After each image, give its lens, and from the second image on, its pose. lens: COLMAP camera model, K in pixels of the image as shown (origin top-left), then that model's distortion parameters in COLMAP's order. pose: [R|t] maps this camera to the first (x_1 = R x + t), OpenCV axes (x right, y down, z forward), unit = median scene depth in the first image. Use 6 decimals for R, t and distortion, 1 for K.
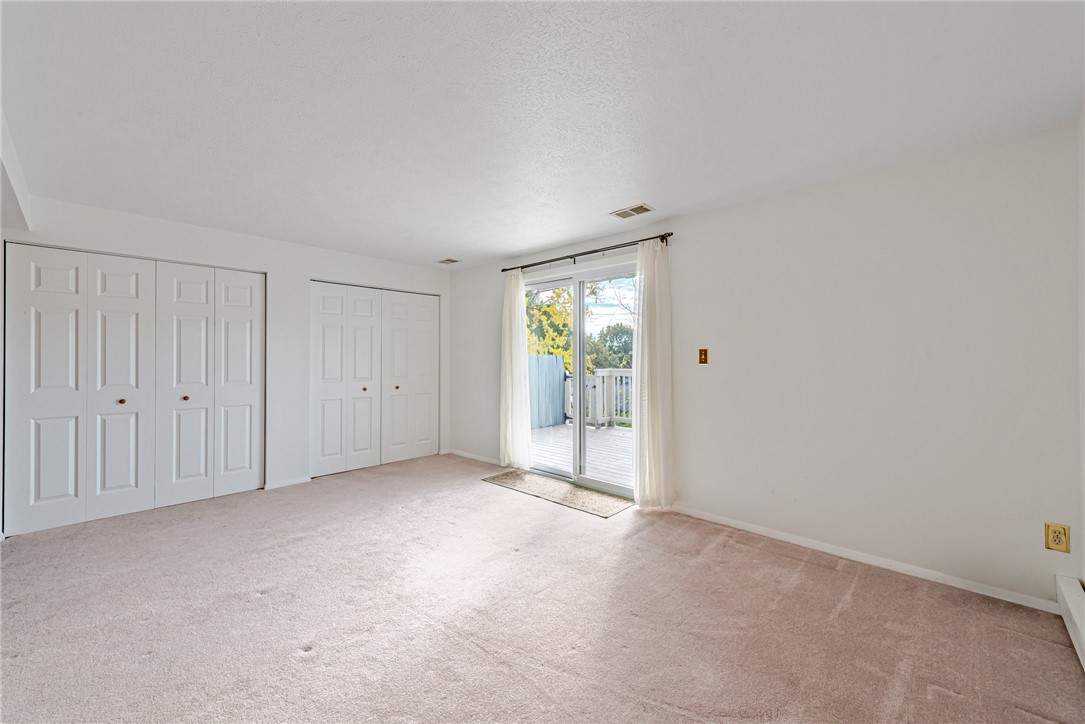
lens RADIAL K [[430.2, 0, 547.0], [0, 430.2, 354.0], [0, 0, 1]] dist [0.014824, -0.004776]
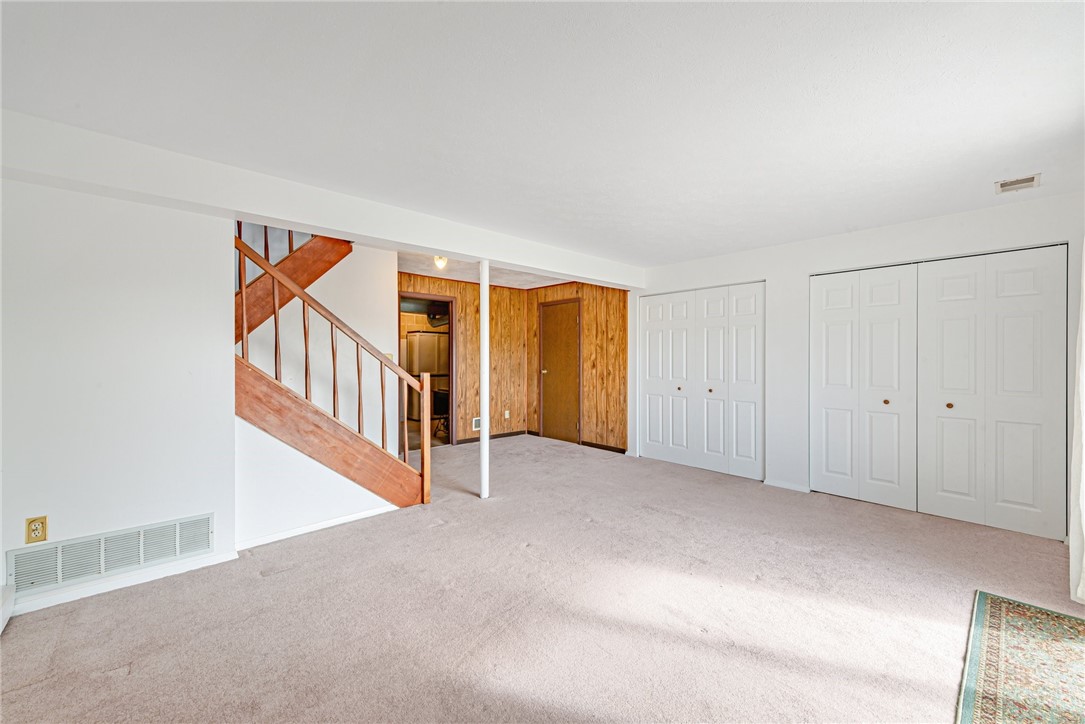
lens RADIAL K [[429.8, 0, 538.9], [0, 429.8, 364.2], [0, 0, 1]] dist [0.014708, -0.004715]
pose [[-0.093337, 0.011883, -0.995564, 0.496221], [0.006922, 0.999912, 0.011286, 0.003776], [0.995611, -0.005837, -0.093411, 0.598856]]
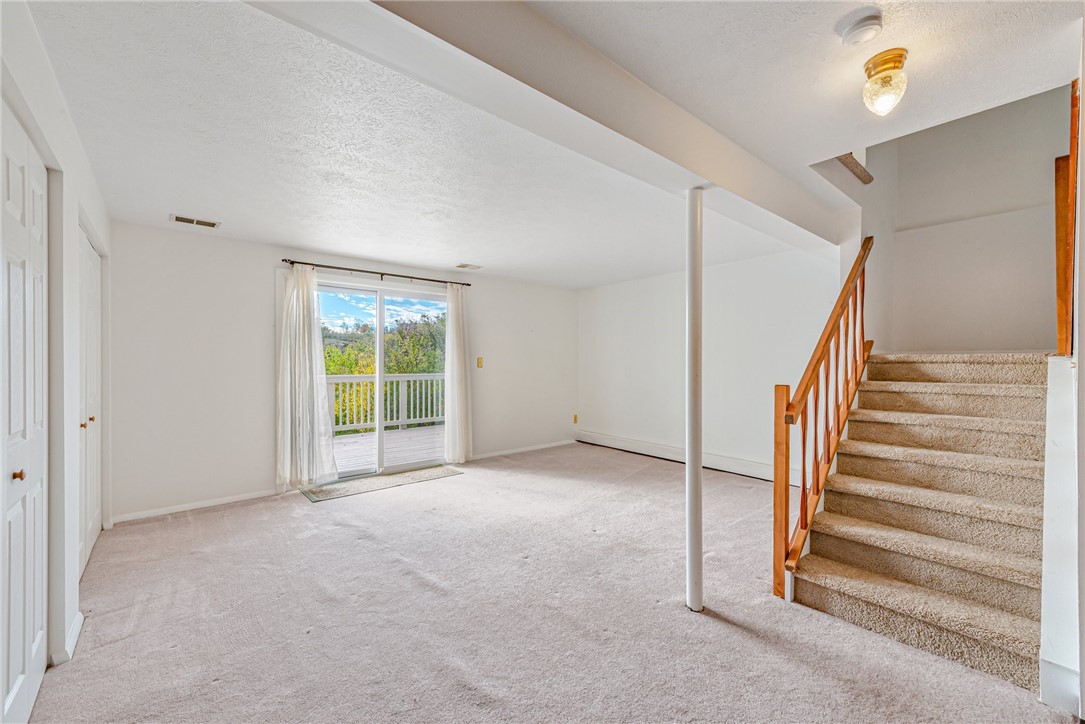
lens RADIAL K [[429.8, 0, 538.9], [0, 429.8, 364.2], [0, 0, 1]] dist [0.014708, -0.004715]
pose [[0.129666, 0.000209, 0.991558, -1.123819], [-0.002441, 0.999997, 0.000109, 0.010112], [-0.991555, -0.002434, 0.129666, 0.496607]]
